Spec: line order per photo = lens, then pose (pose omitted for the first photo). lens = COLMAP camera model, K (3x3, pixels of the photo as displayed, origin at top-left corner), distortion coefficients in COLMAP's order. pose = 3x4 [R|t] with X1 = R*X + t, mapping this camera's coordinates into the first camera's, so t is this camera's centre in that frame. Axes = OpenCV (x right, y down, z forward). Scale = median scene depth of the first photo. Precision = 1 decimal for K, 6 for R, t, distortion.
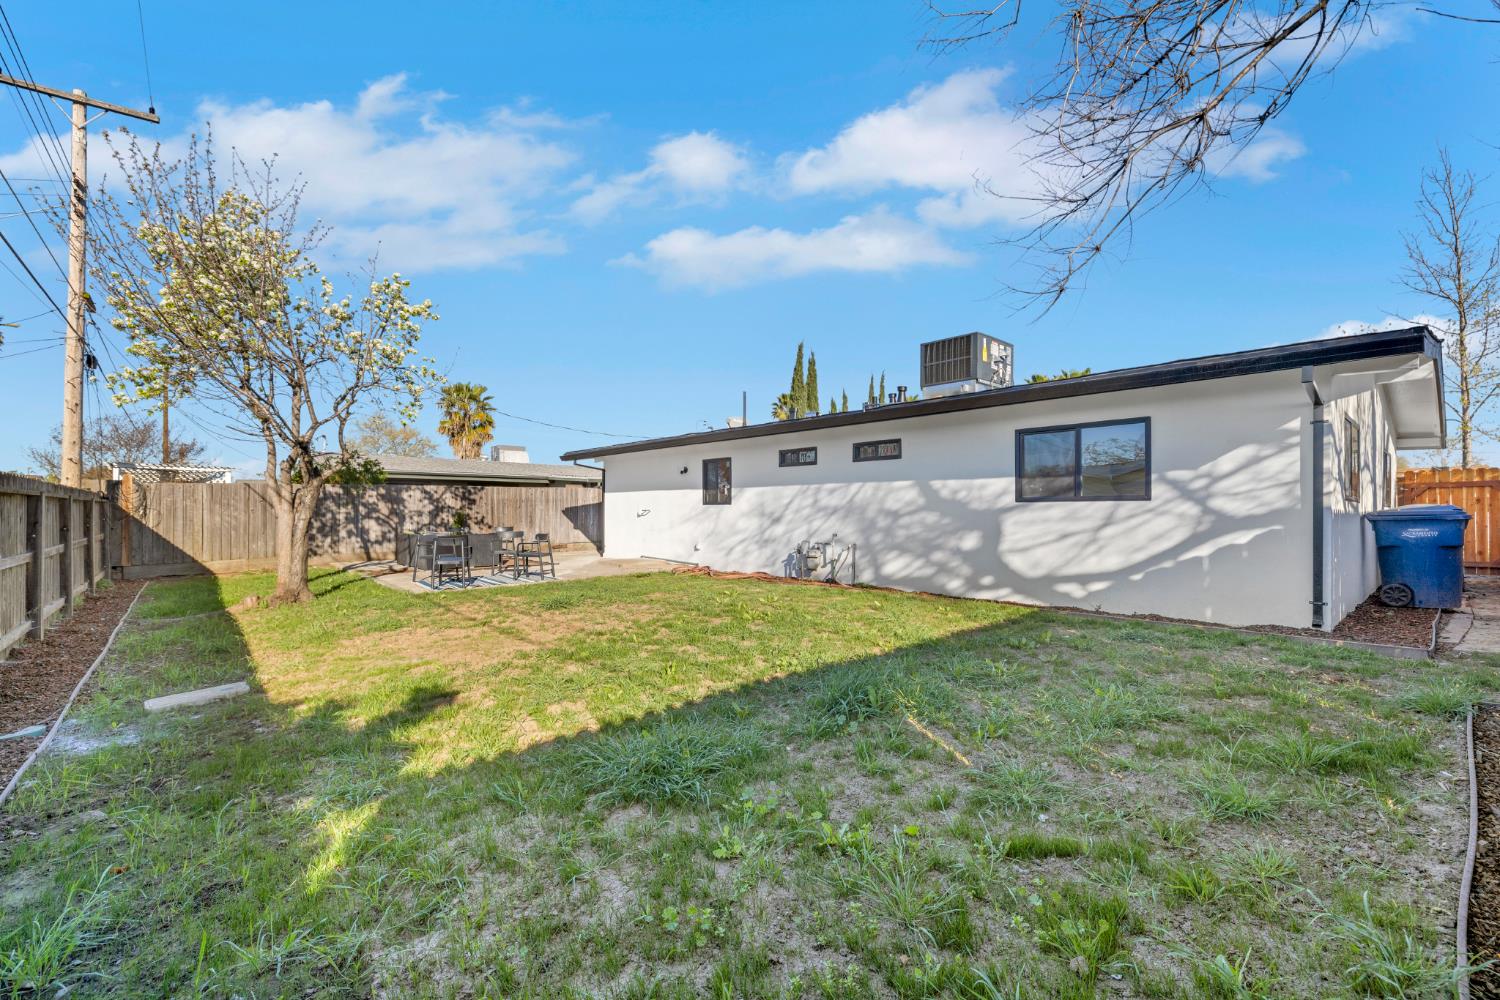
lens RADIAL K [[634.8, 0, 766.1], [0, 634.8, 510.3], [0, 0, 1]] dist [0.013093, -0.000519]
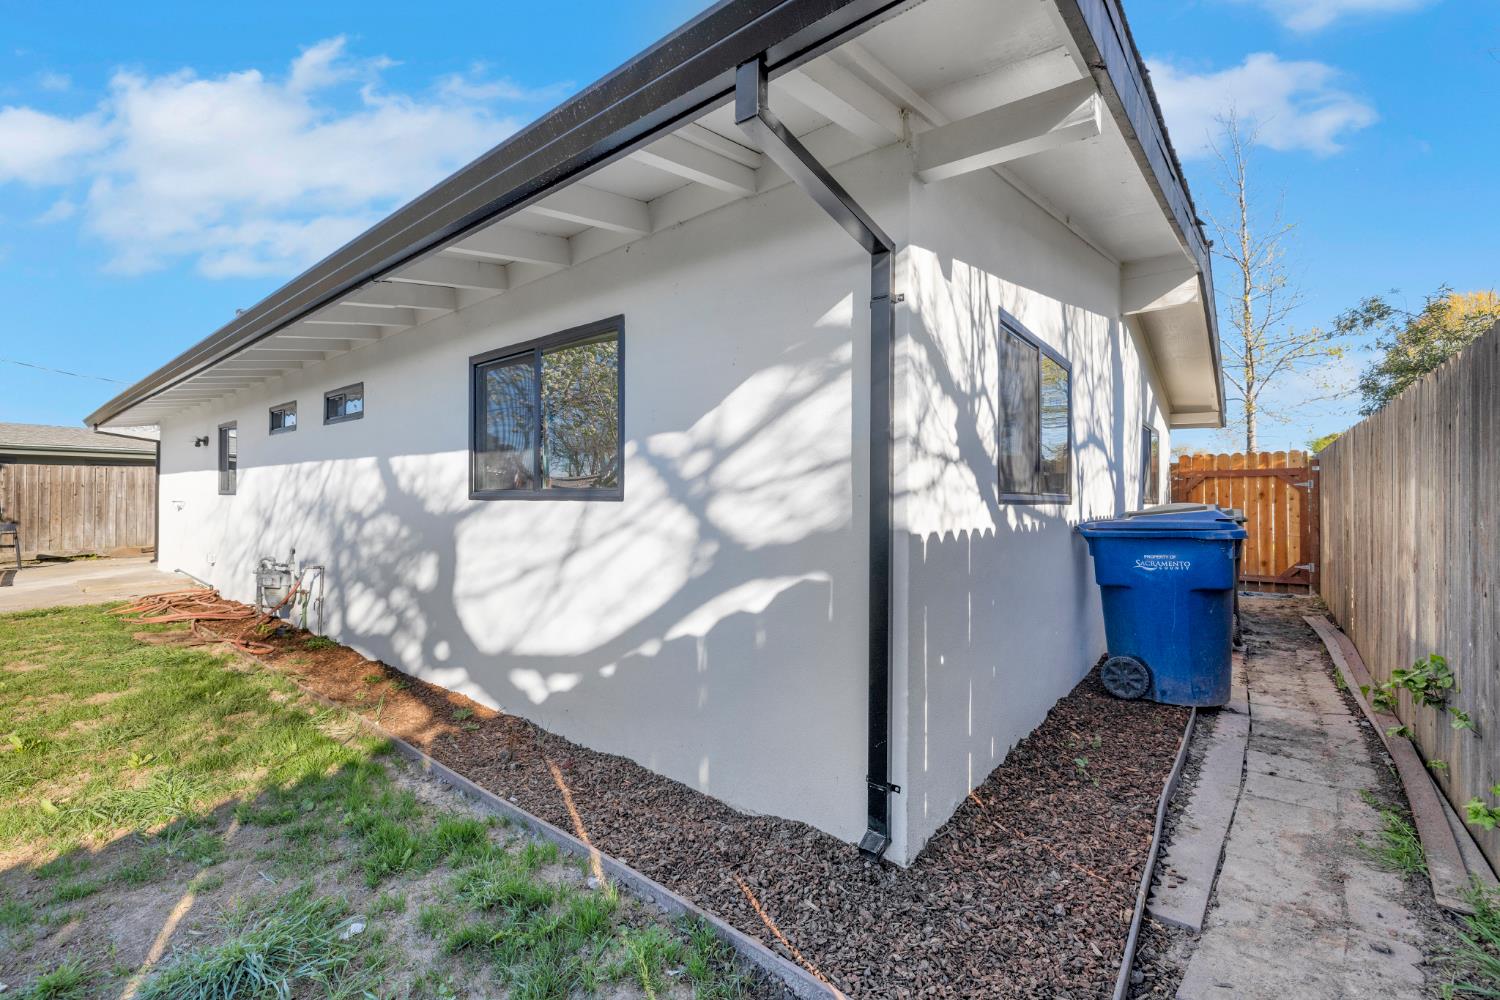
lens RADIAL K [[628.0, 0, 743.3], [0, 628.0, 489.9], [0, 0, 1]] dist [0.000343, -0.000092]
pose [[0.990127, 0.004972, 0.140088, 0.414612], [-0.003981, 0.999965, -0.007356, -0.013888], [-0.140120, 0.006726, 0.990112, 0.368376]]
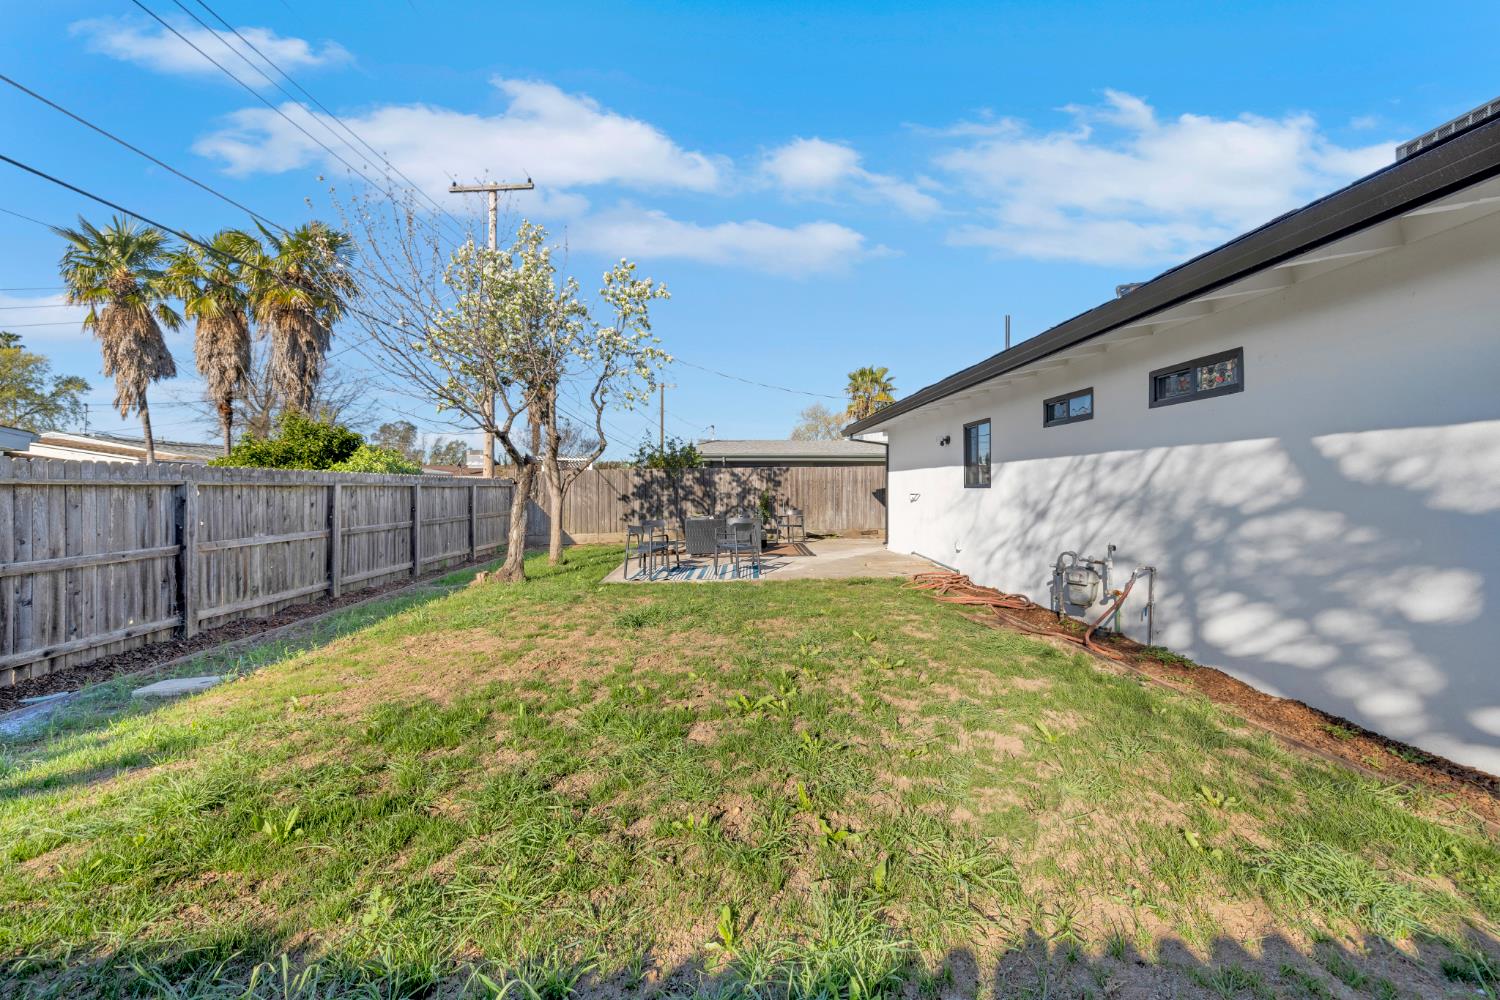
lens RADIAL K [[628.0, 0, 743.3], [0, 628.0, 489.9], [0, 0, 1]] dist [0.000343, -0.000092]
pose [[0.757610, 0.000294, -0.652708, 0.209065], [0.002935, 0.999988, 0.003857, -0.012368], [0.652701, -0.004838, 0.757600, 0.387026]]
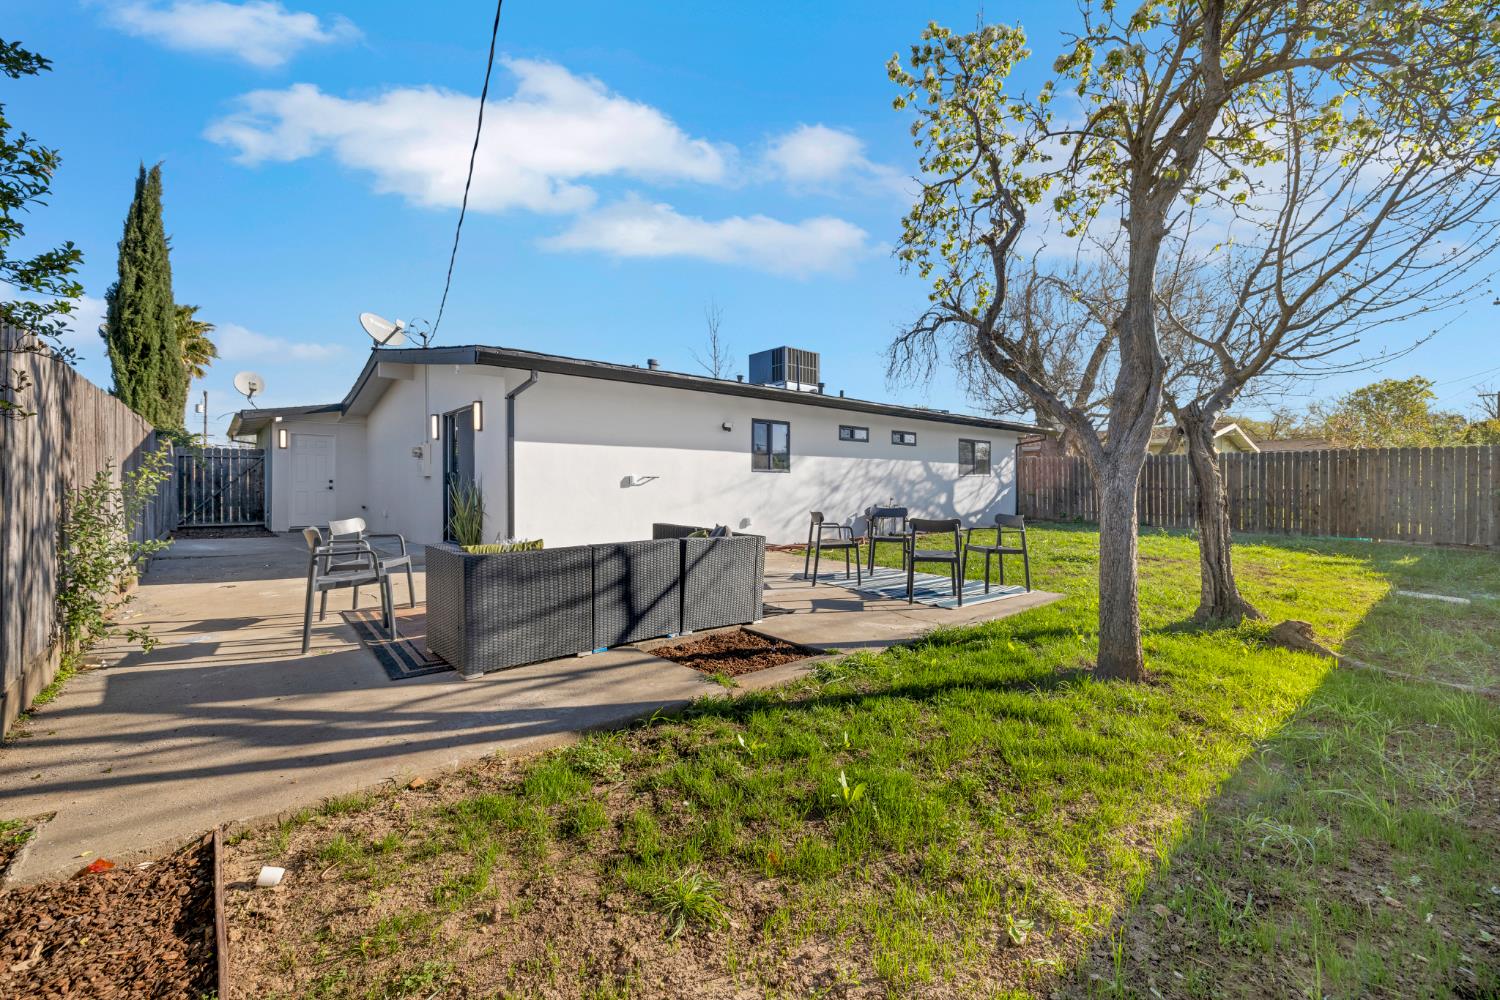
lens RADIAL K [[628.0, 0, 743.3], [0, 628.0, 489.9], [0, 0, 1]] dist [0.000343, -0.000092]
pose [[0.042064, -0.016354, 0.998981, -1.147214], [-0.007846, 0.999830, 0.016698, 0.000792], [-0.999084, -0.008540, 0.041928, 1.202752]]
